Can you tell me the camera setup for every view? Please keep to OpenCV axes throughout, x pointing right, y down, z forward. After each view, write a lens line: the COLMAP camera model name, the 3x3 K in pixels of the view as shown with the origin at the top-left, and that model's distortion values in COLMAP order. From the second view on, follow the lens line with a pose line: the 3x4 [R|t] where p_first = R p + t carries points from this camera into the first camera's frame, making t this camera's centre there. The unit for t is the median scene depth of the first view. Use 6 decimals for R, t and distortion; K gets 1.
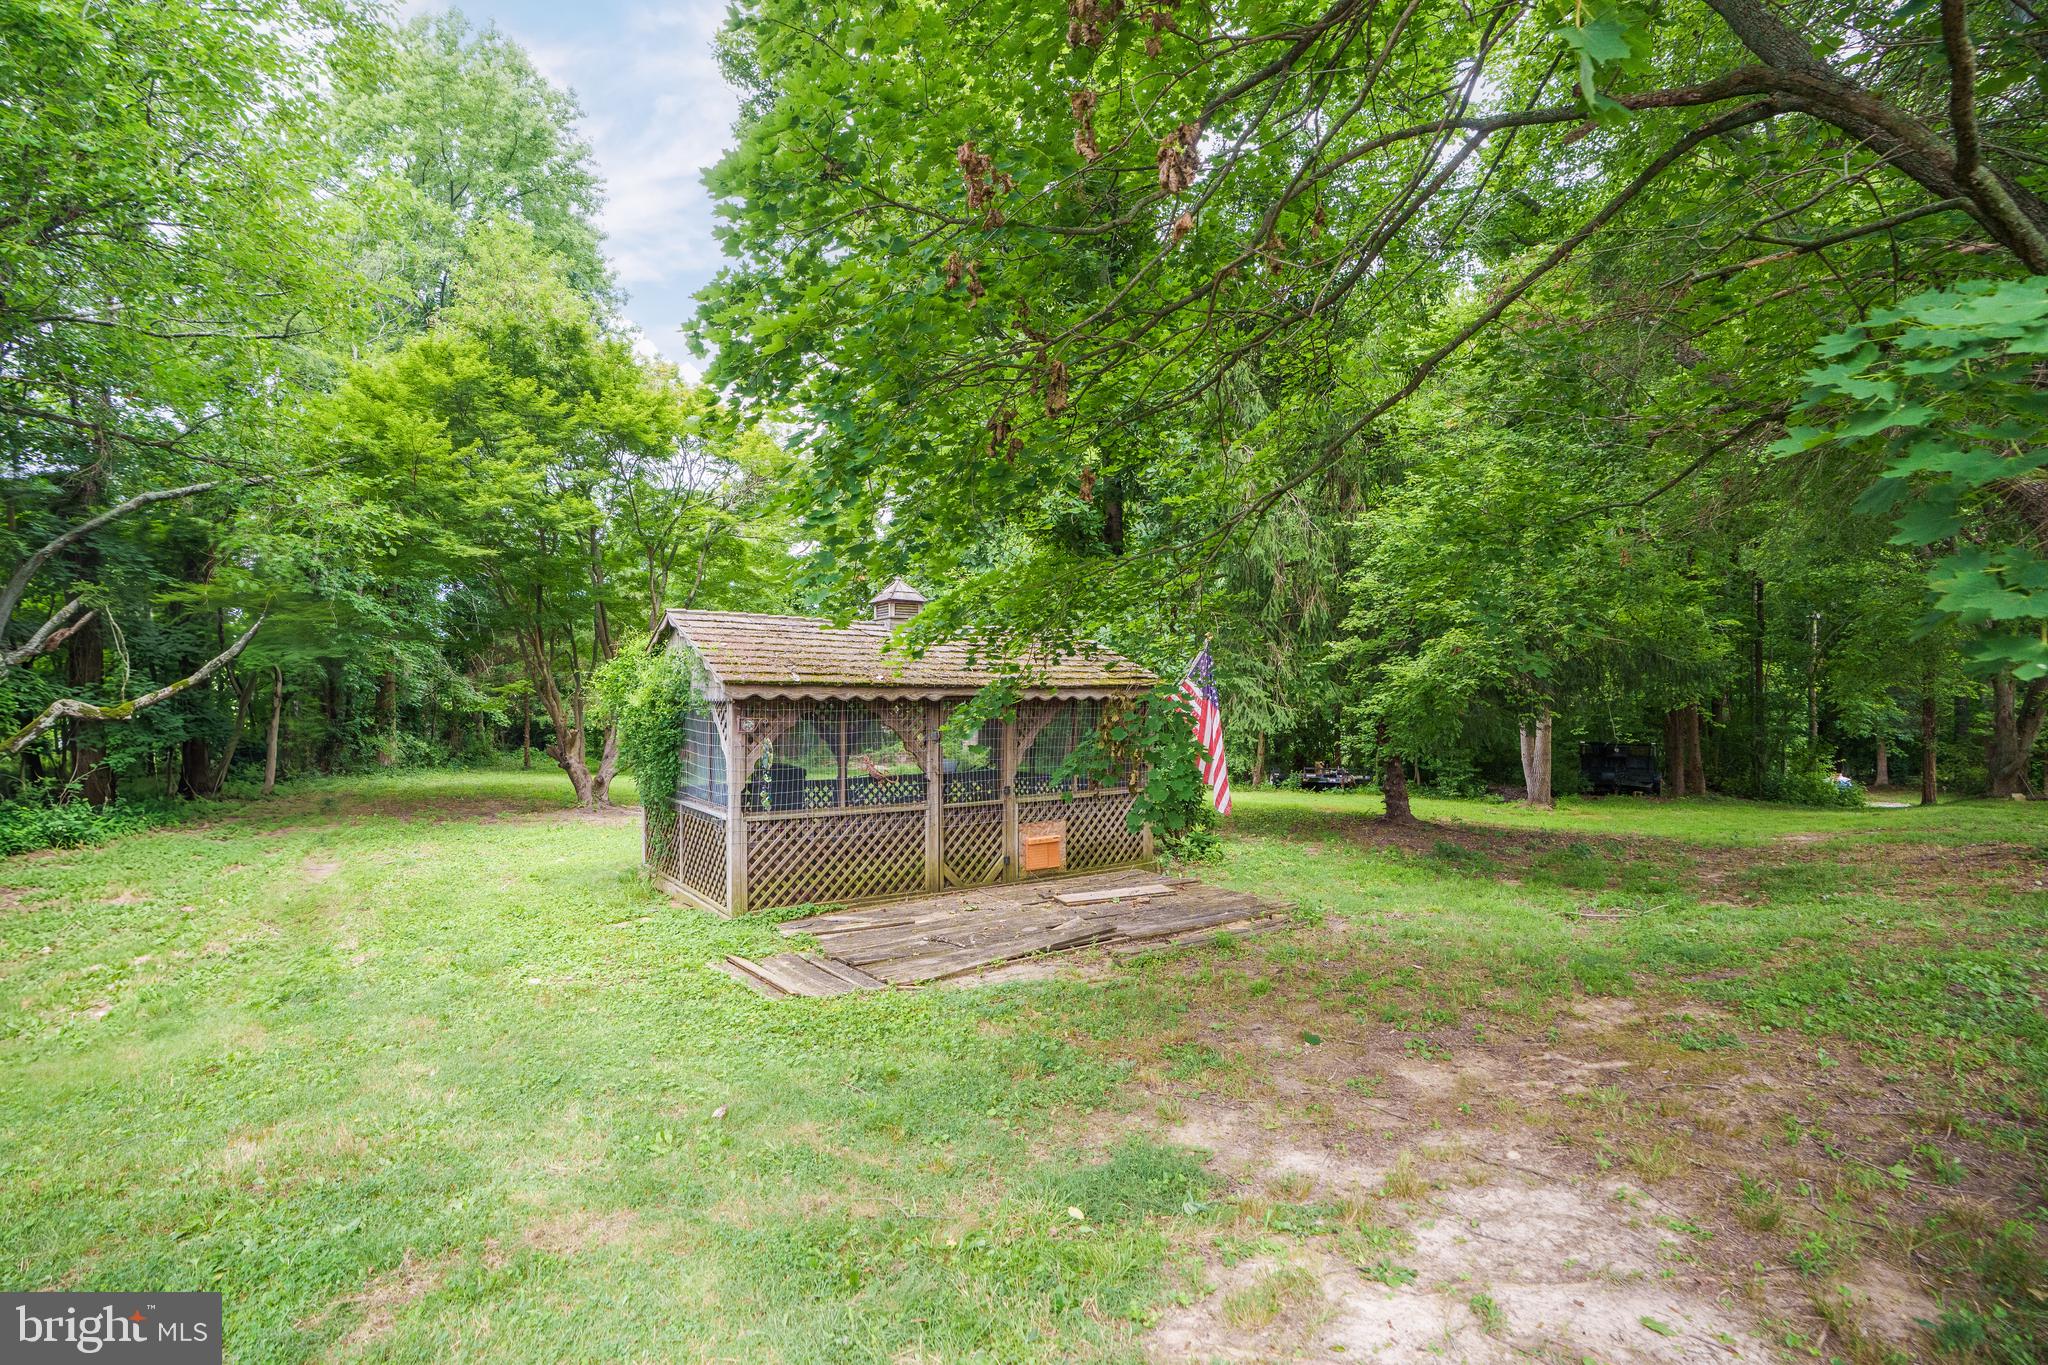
lens RADIAL K [[951.1, 0, 1024.0], [0, 951.1, 682.5], [0, 0, 1]] dist [-0.069302, 0.026717]
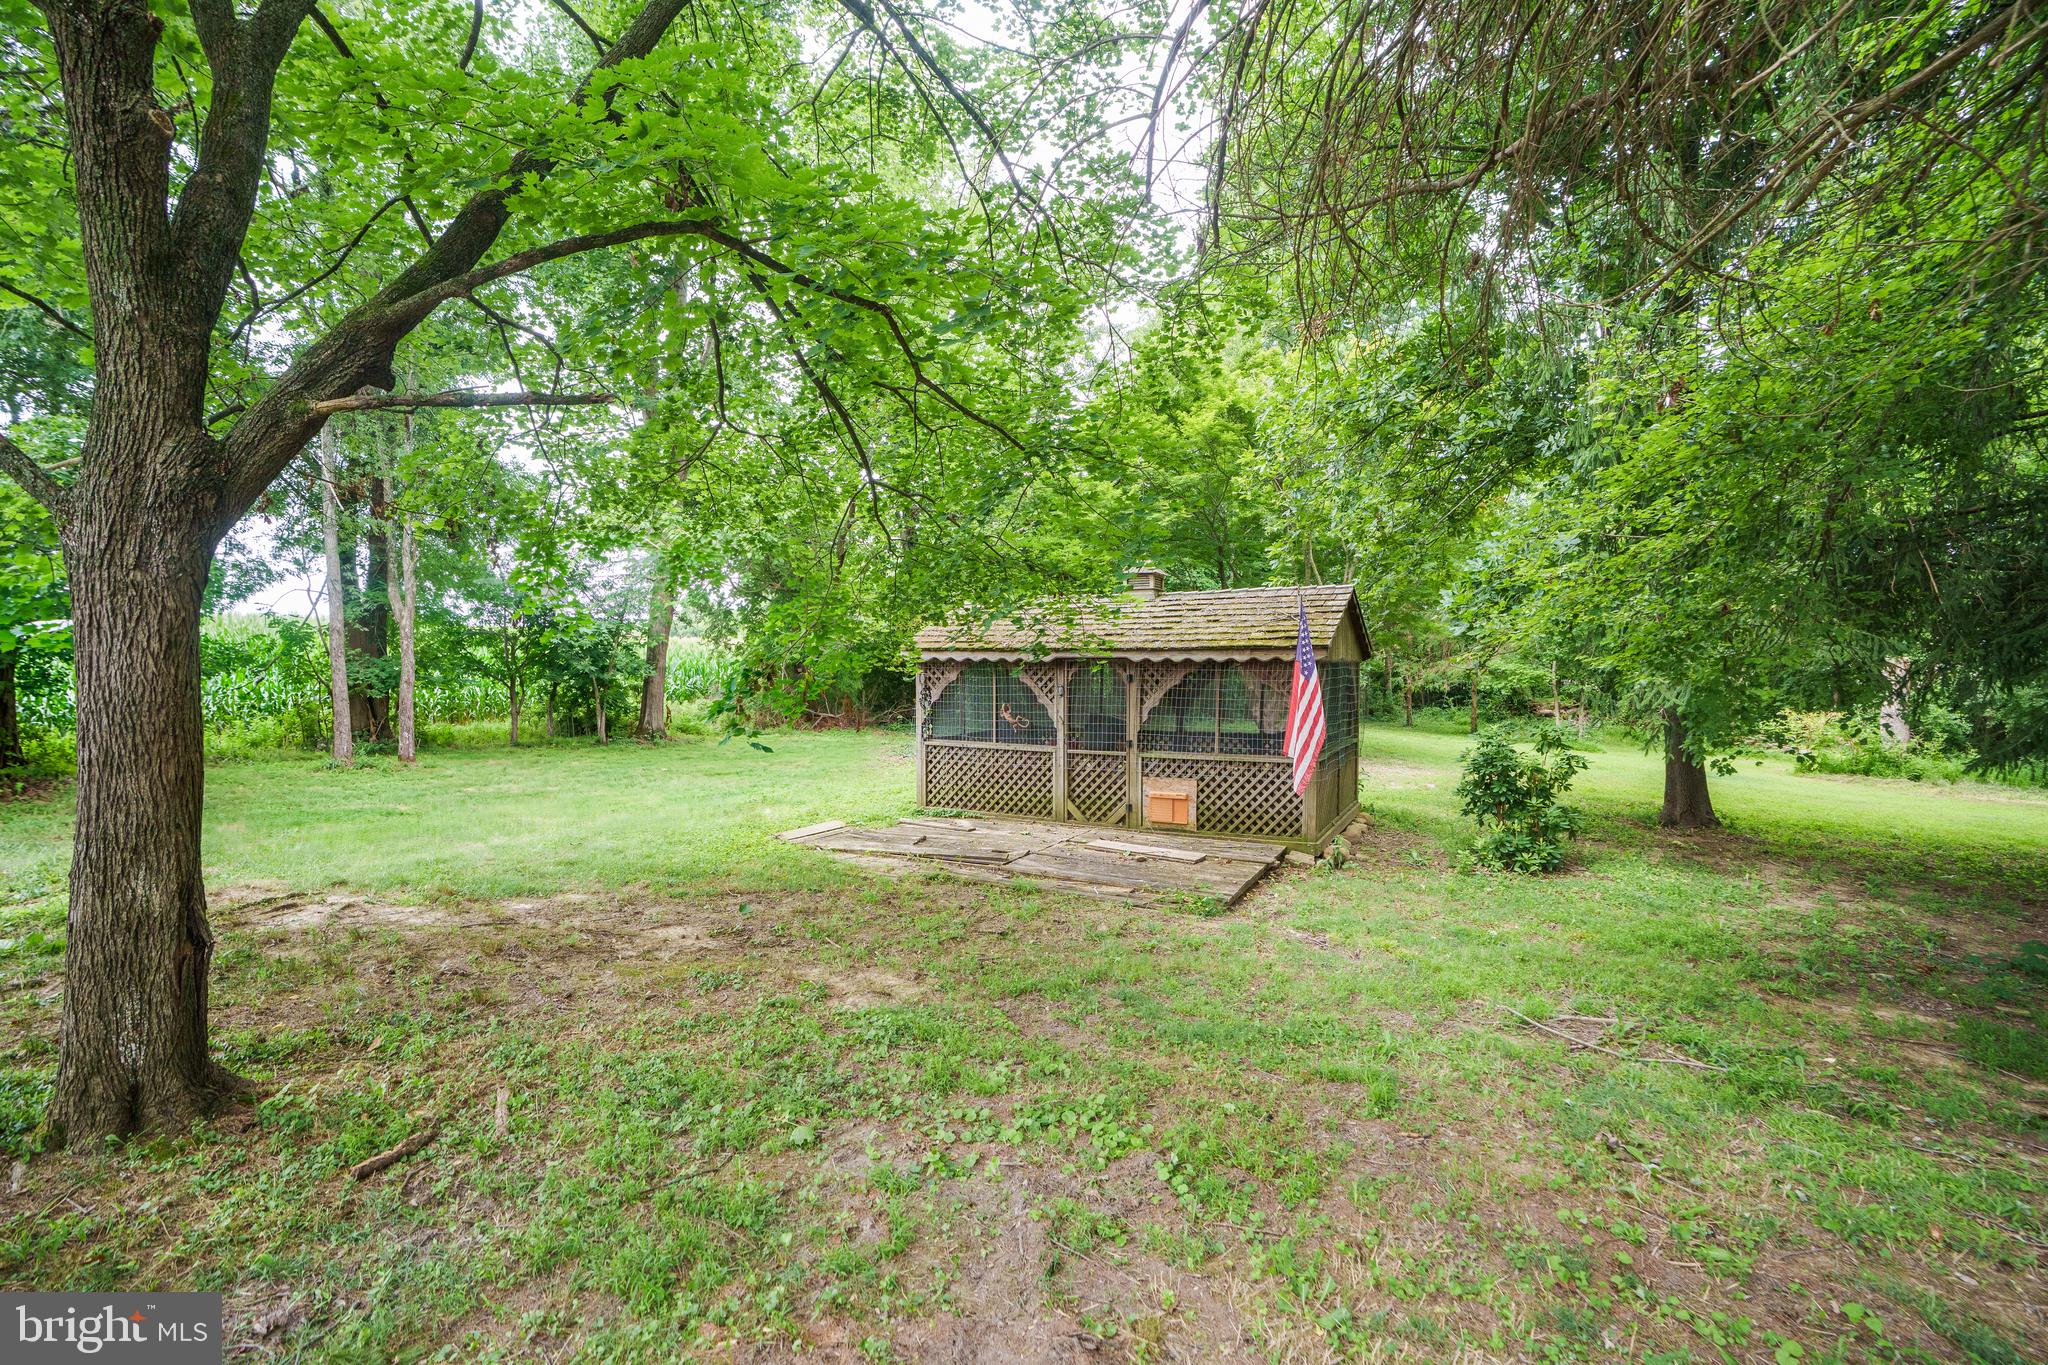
lens RADIAL K [[951.1, 0, 1024.0], [0, 951.1, 682.5], [0, 0, 1]] dist [-0.069302, 0.026717]
pose [[0.446181, 0.018935, -0.894742, 0.903881], [0.011633, 0.999569, 0.026955, 0.011724], [0.894867, -0.022435, 0.445768, 0.403293]]
